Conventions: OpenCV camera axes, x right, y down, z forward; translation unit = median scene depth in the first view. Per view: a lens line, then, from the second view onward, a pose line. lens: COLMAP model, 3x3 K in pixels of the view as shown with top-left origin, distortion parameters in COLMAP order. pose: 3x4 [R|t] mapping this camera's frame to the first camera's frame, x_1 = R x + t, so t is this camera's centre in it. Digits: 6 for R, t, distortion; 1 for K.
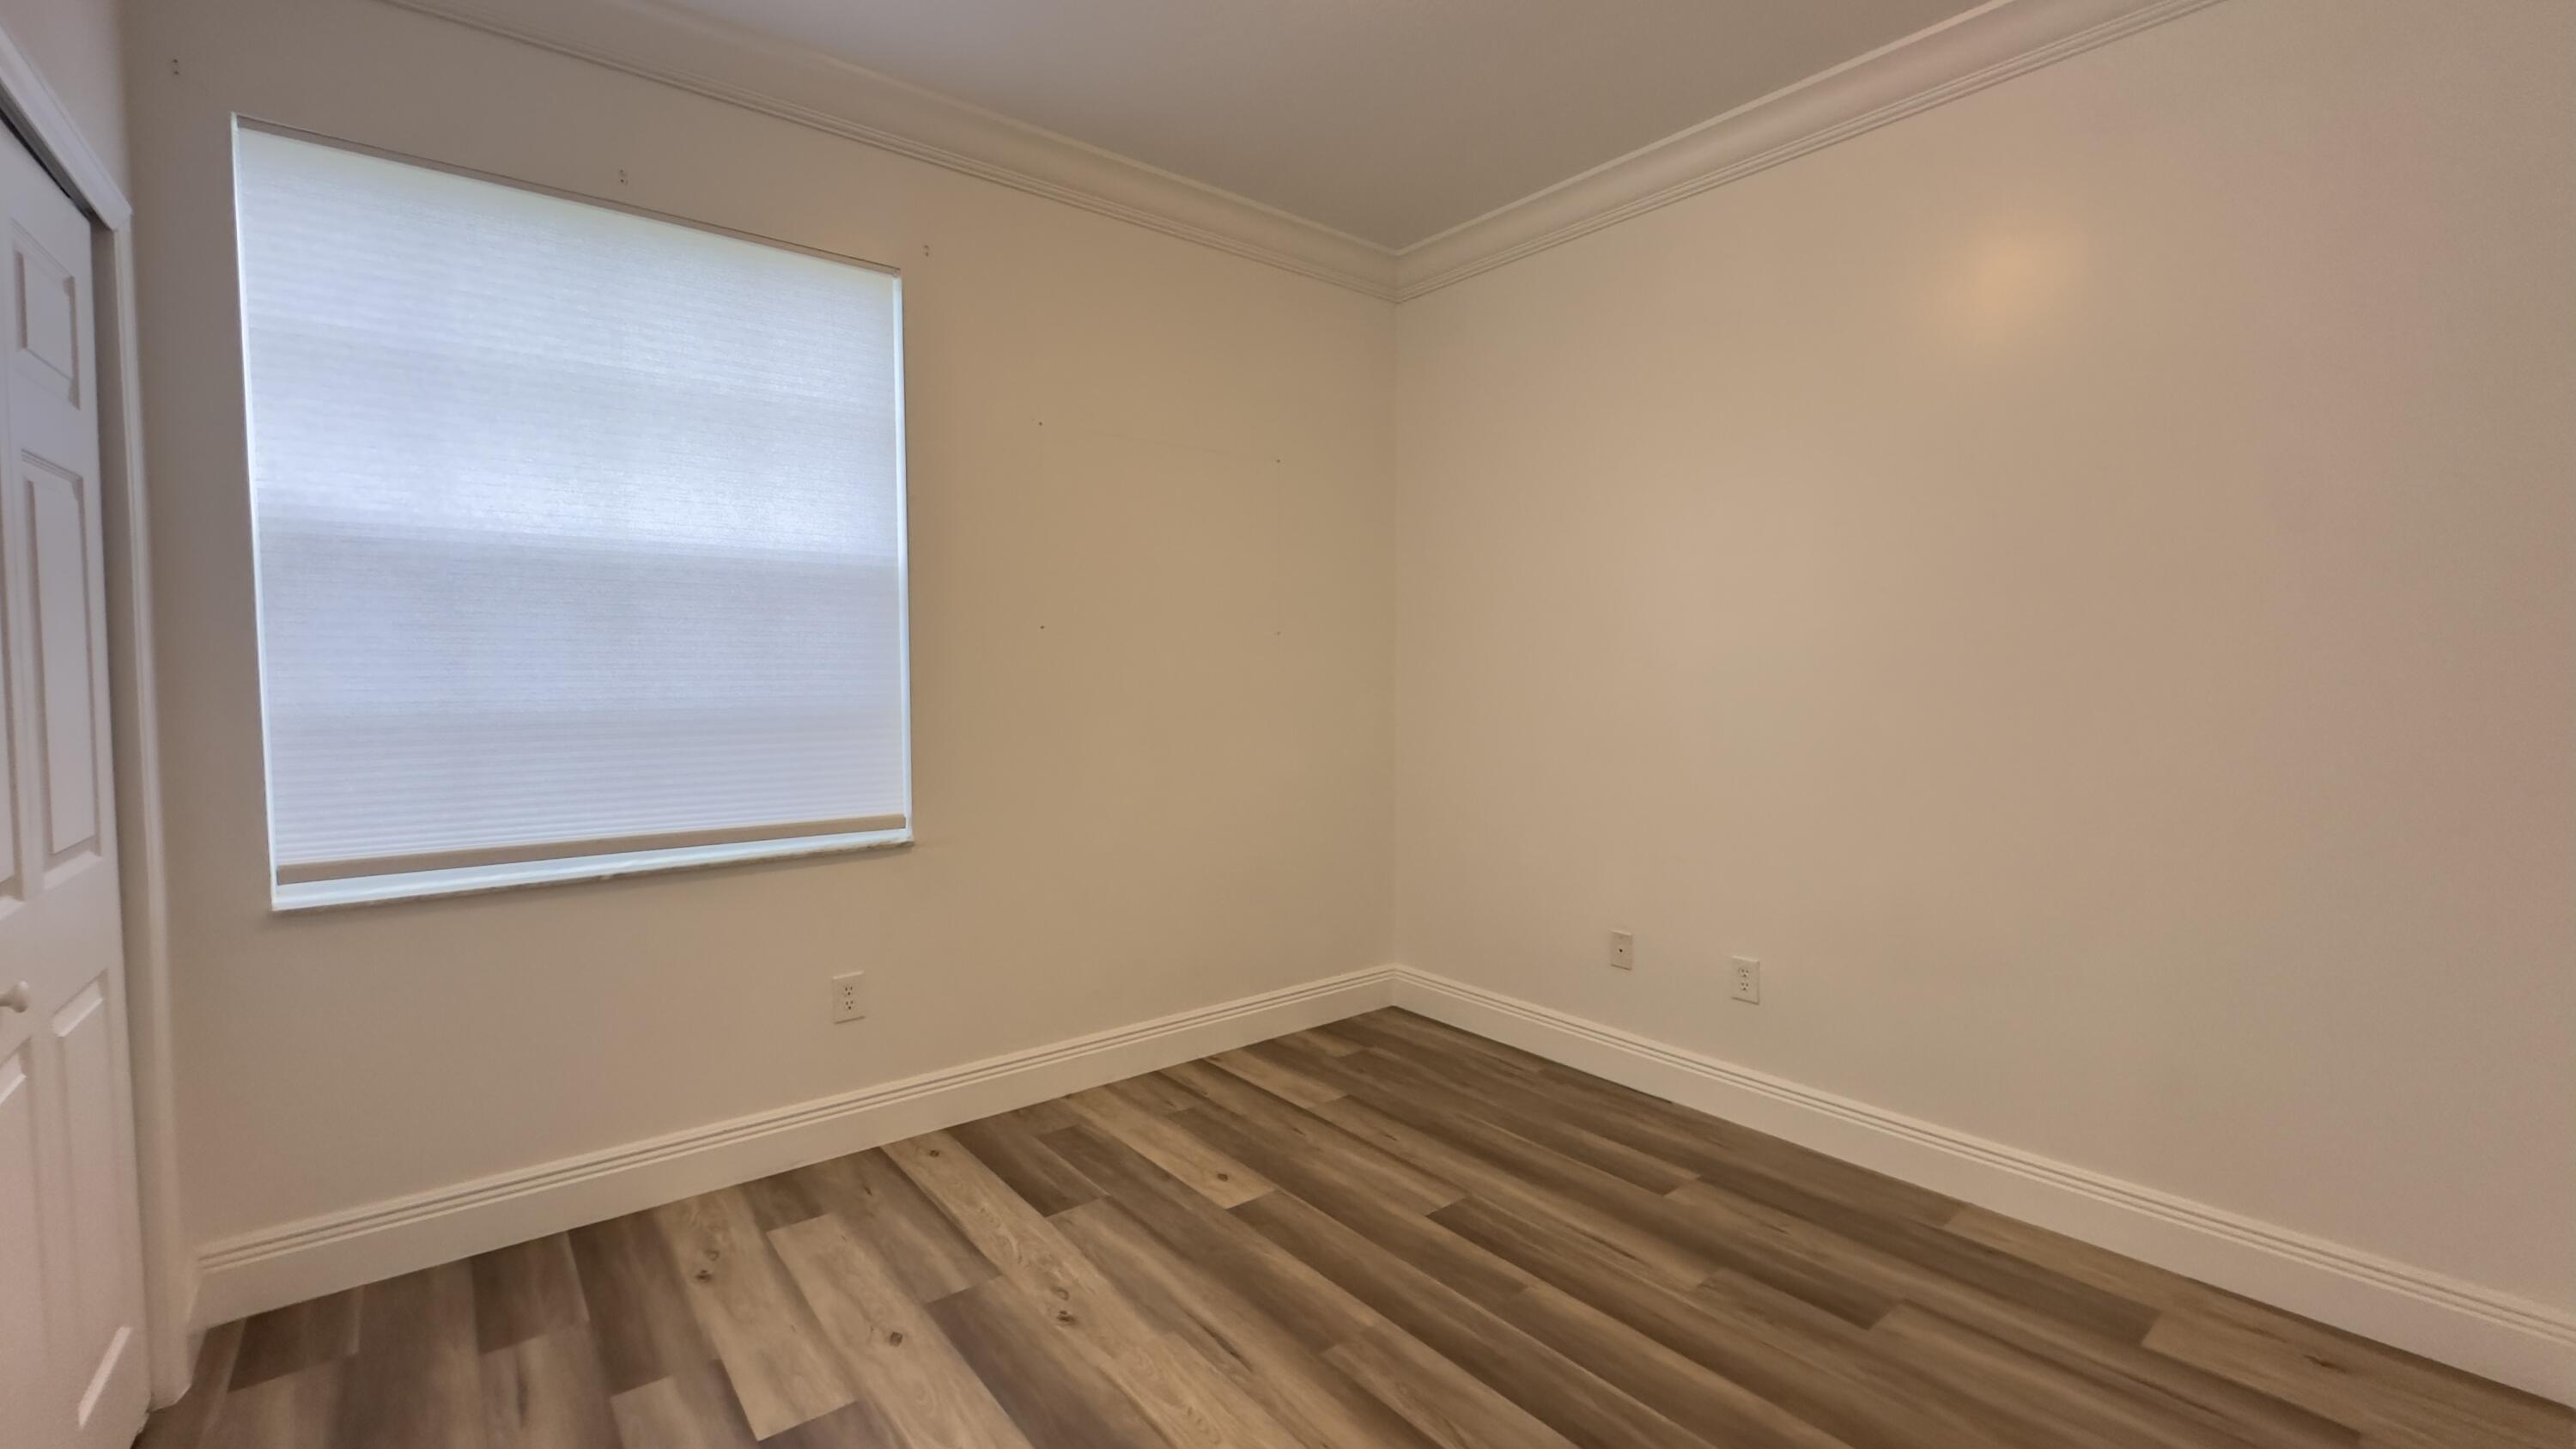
lens RADIAL K [[1050.3, 0, 1289.1], [0, 1050.3, 722.1], [0, 0, 1]] dist [-0.000791, 0.000105]
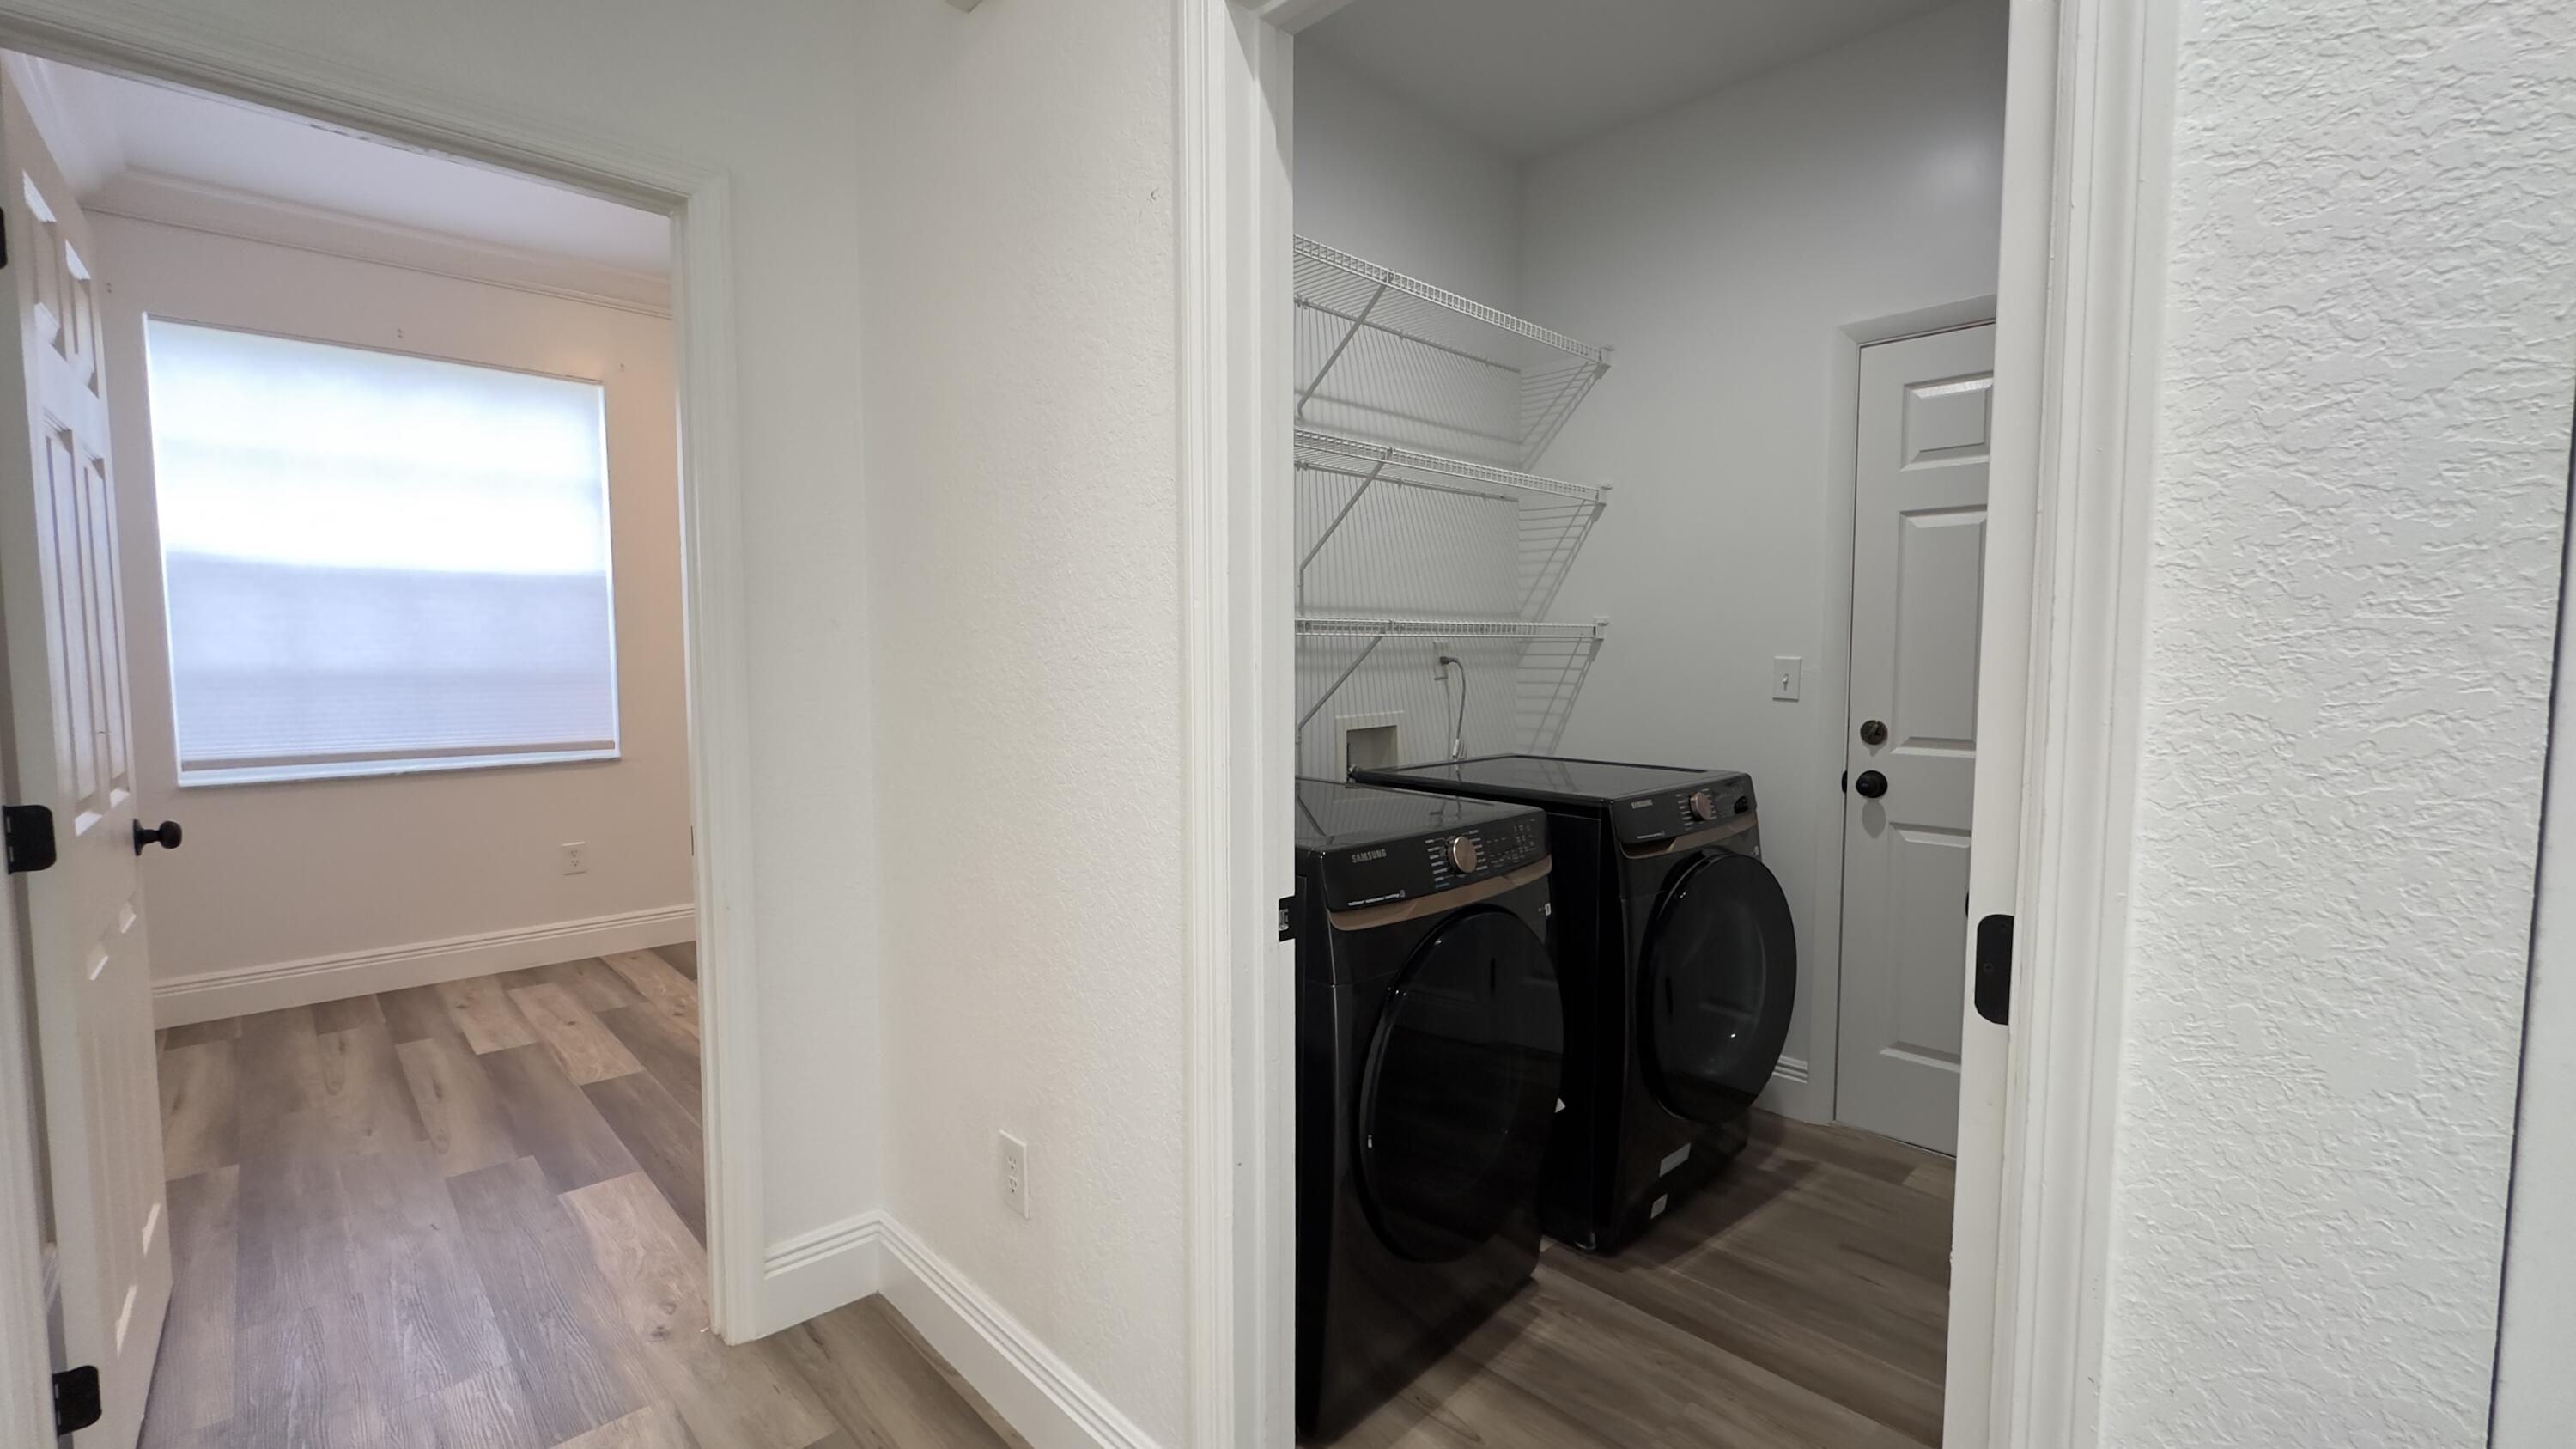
lens RADIAL K [[1050.3, 0, 1283.5], [0, 1050.3, 720.2], [0, 0, 1]] dist [-0.000791, 0.000105]
pose [[0.996364, -0.006719, 0.084935, 0.567402], [0.005348, 0.999852, 0.016363, 0.048261], [-0.085032, -0.015849, 0.996252, -0.717890]]
